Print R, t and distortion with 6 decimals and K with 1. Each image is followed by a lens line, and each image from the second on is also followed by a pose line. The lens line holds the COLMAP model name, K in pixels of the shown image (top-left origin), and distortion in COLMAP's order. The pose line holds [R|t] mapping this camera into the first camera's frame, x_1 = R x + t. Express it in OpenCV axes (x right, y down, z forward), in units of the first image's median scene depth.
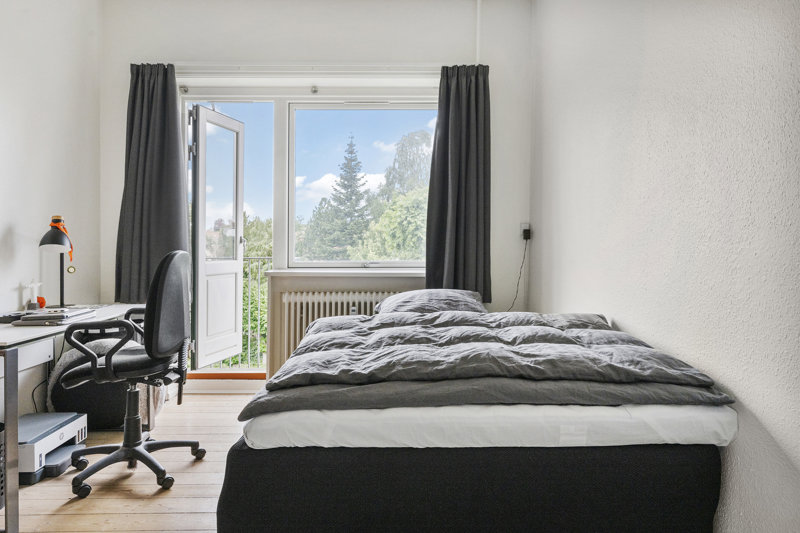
lens RADIAL K [[527.5, 0, 397.8], [0, 527.5, 246.4], [0, 0, 1]] dist [-0.002898, 0.000504]
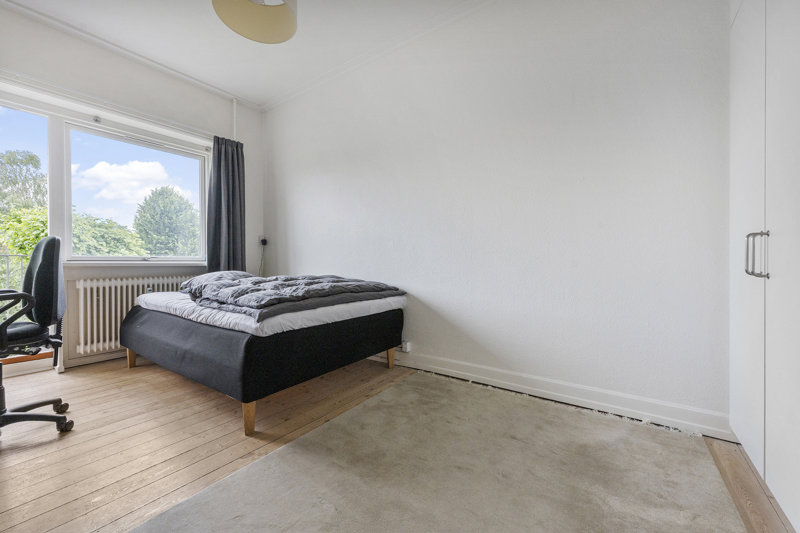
lens RADIAL K [[315.8, 0, 399.6], [0, 315.8, 264.3], [0, 0, 1]] dist [0.002569, 0.000217]
pose [[0.595154, -0.006036, 0.803589, -0.370955], [-0.000800, 0.999967, 0.008104, 0.045798], [-0.803611, -0.005465, 0.595130, -0.033299]]
